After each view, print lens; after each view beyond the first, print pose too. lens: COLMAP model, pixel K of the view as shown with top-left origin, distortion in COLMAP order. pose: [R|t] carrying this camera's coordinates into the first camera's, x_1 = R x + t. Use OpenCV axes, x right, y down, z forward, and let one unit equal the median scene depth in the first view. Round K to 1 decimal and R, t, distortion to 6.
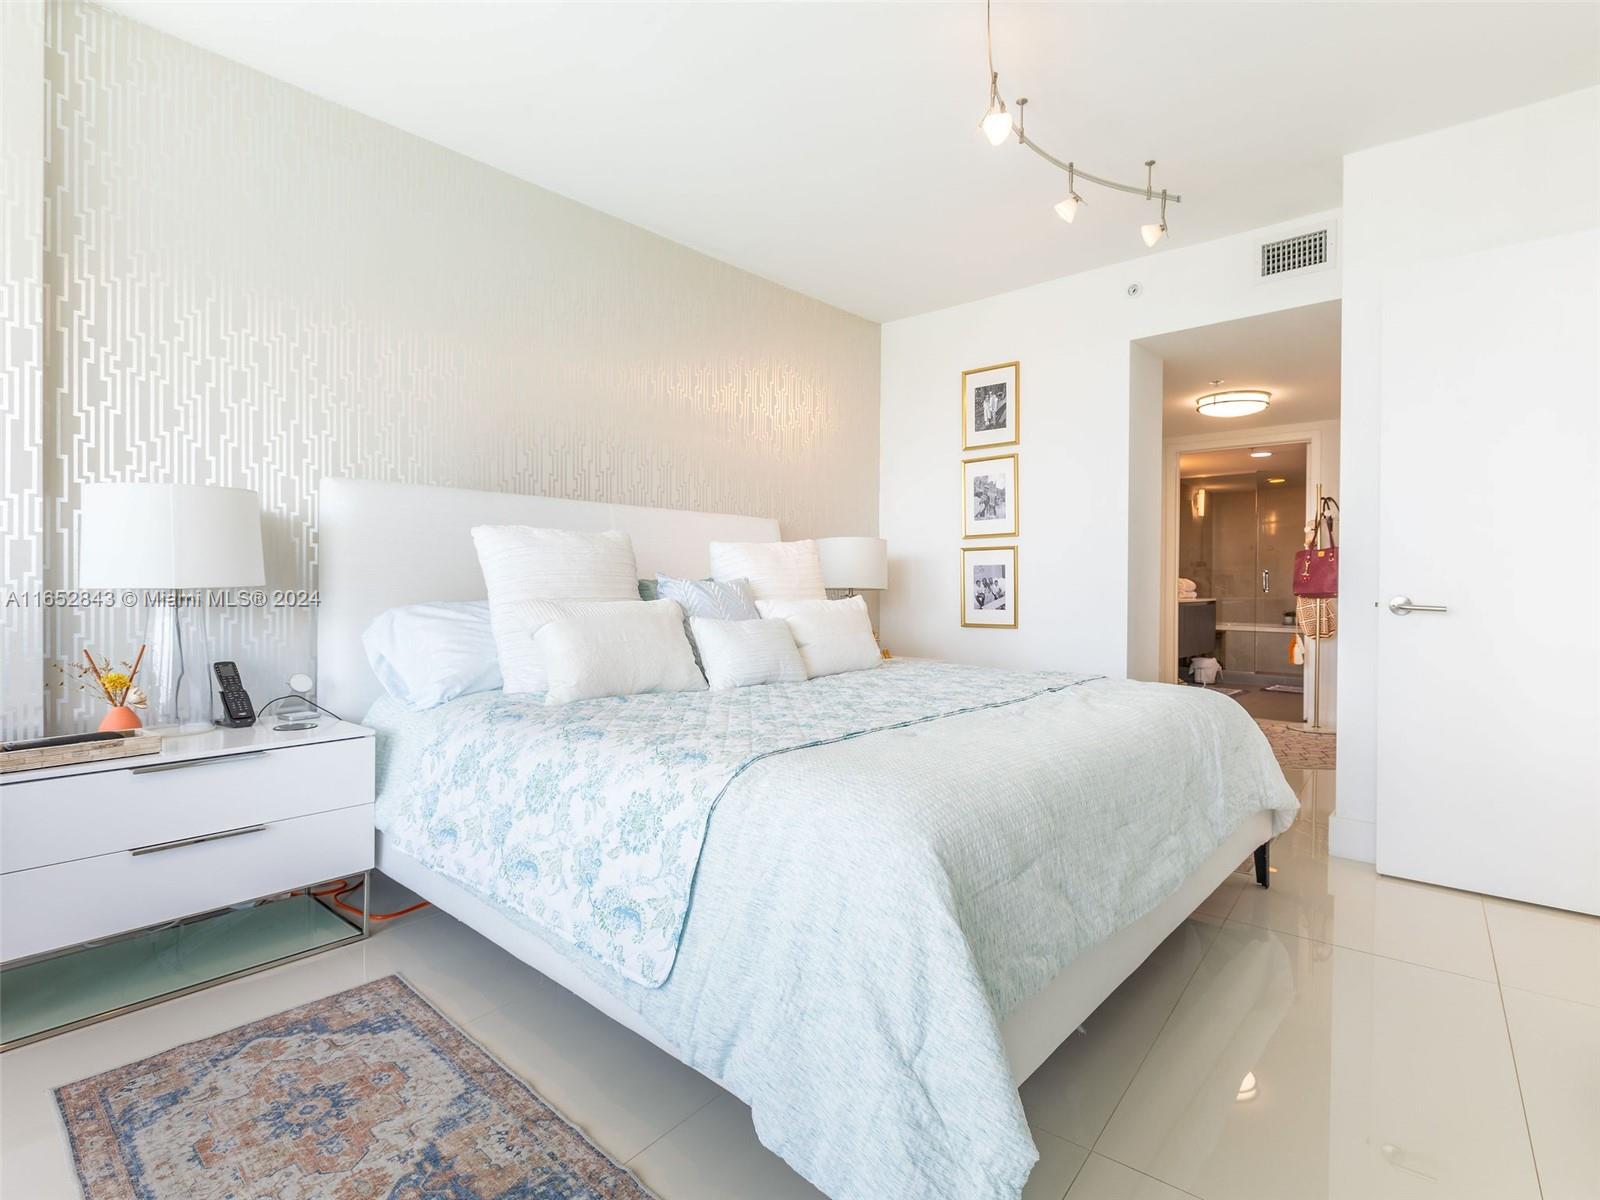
lens RADIAL K [[788.8, 0, 806.9], [0, 788.8, 592.7], [0, 0, 1]] dist [-0.000947, 0.000003]
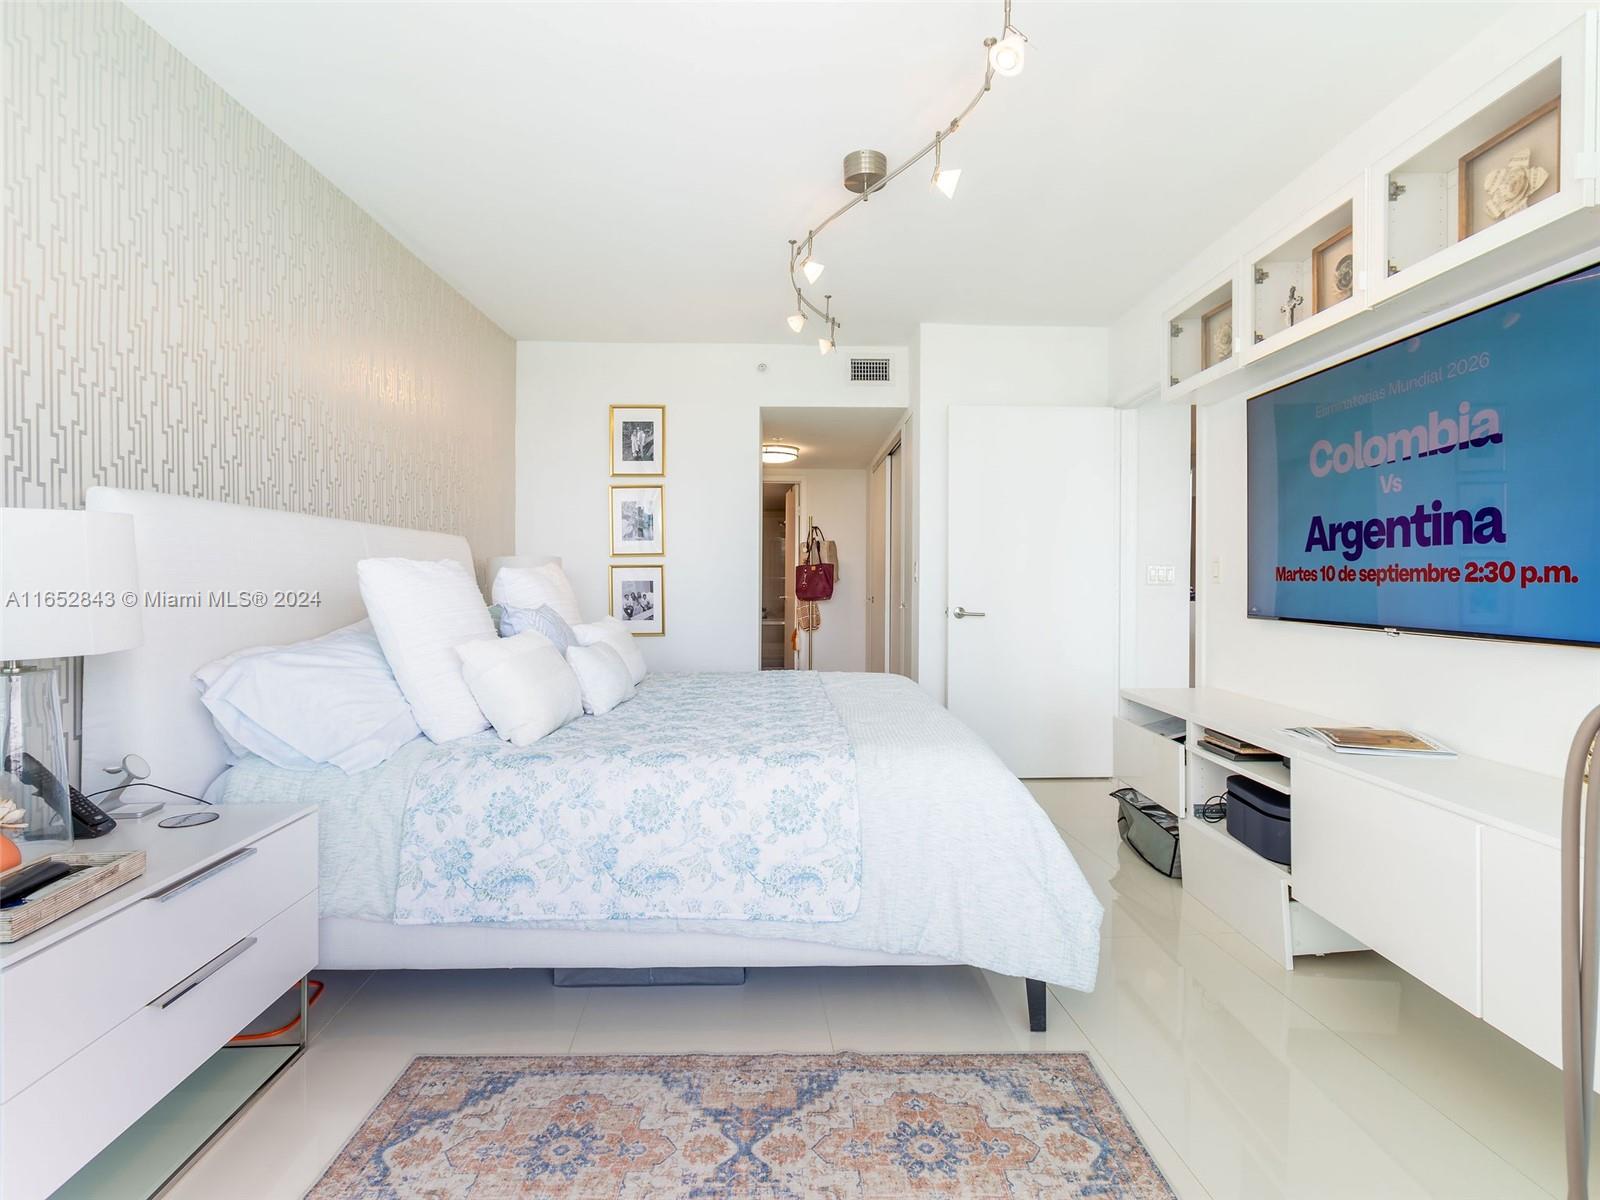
lens RADIAL K [[788.8, 0, 806.9], [0, 788.8, 592.7], [0, 0, 1]] dist [-0.000947, 0.000003]
pose [[0.735680, -0.014992, 0.677164, -0.366681], [0.010198, 0.999887, 0.011058, -0.028937], [-0.677253, -0.001230, 0.735749, 0.006319]]
